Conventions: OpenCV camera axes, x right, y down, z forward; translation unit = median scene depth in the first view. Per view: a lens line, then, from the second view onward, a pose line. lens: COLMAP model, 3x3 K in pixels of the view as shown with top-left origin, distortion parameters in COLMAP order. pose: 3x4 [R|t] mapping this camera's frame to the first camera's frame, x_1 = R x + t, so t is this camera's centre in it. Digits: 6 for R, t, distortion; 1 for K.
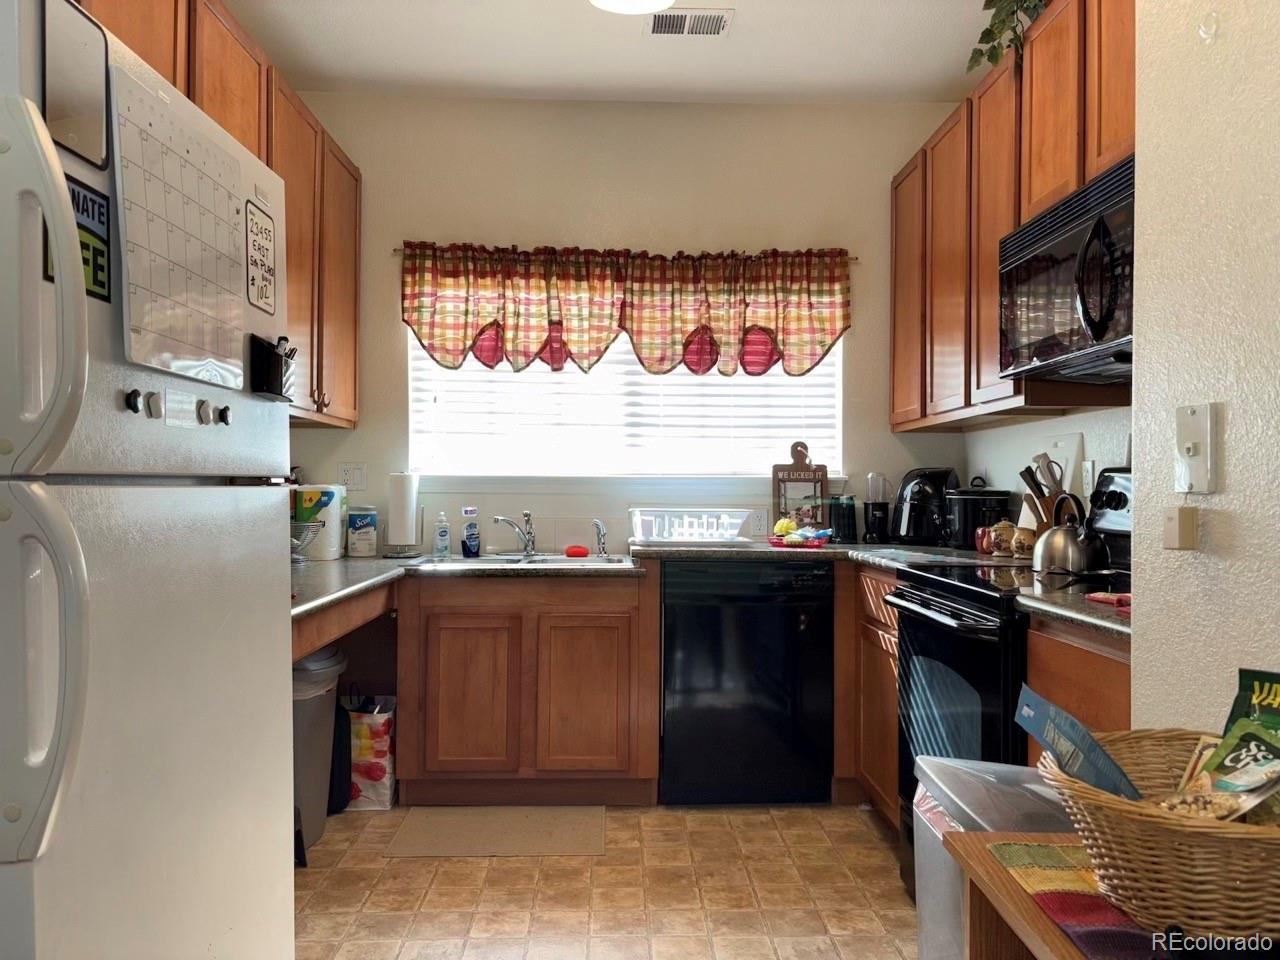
lens RADIAL K [[968.8, 0, 640.0], [0, 968.8, 480.0], [0, 0, 1]] dist [0.172344, -0.259293]
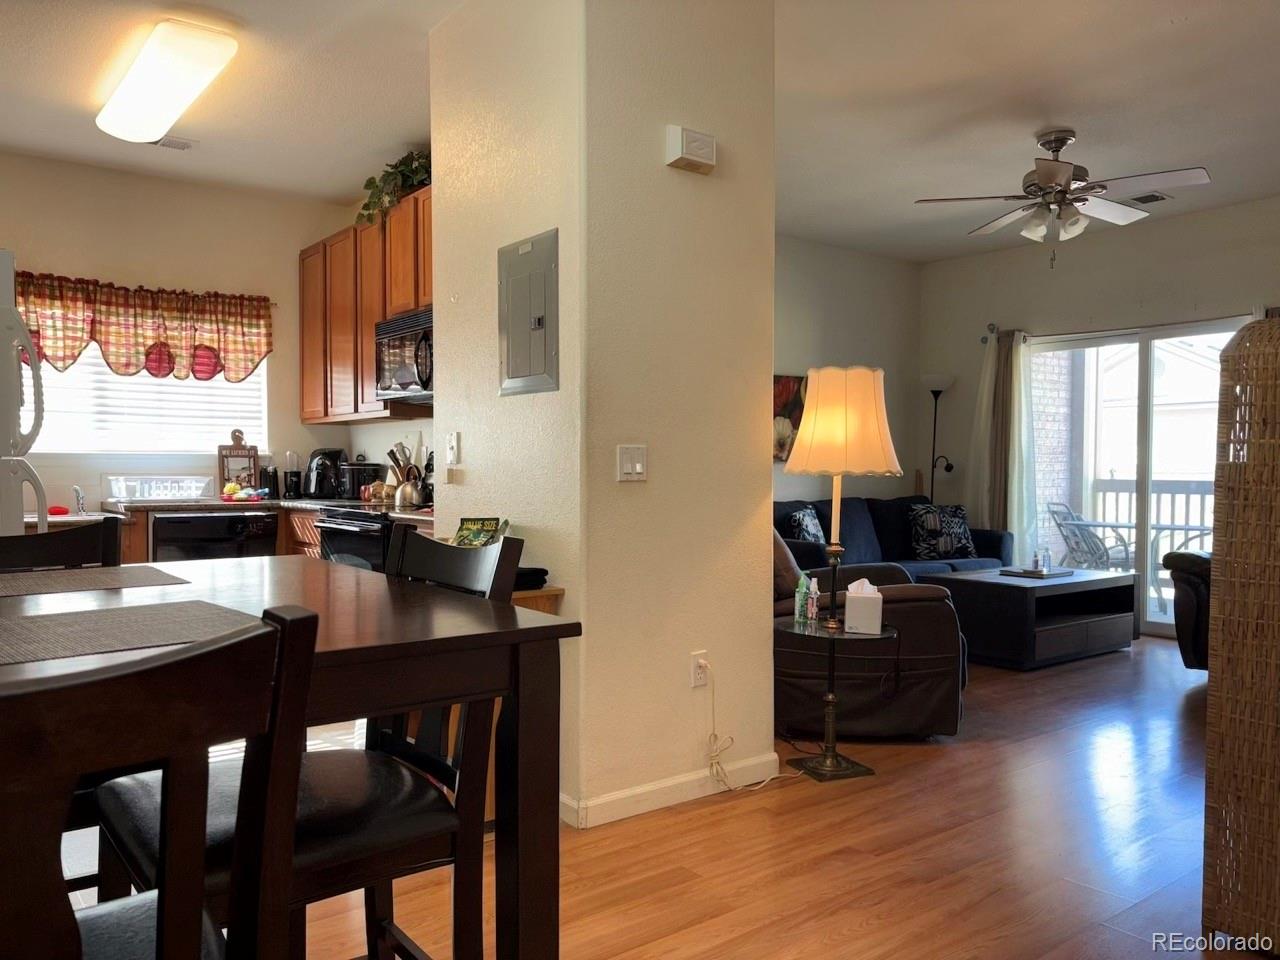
lens RADIAL K [[968.8, 0, 640.0], [0, 968.8, 480.0], [0, 0, 1]] dist [0.172344, -0.259293]
pose [[0.805009, -0.011641, 0.593149, -0.222125], [-0.004649, 0.999653, 0.025929, -0.005214], [-0.593245, -0.023630, 0.804675, -0.517160]]
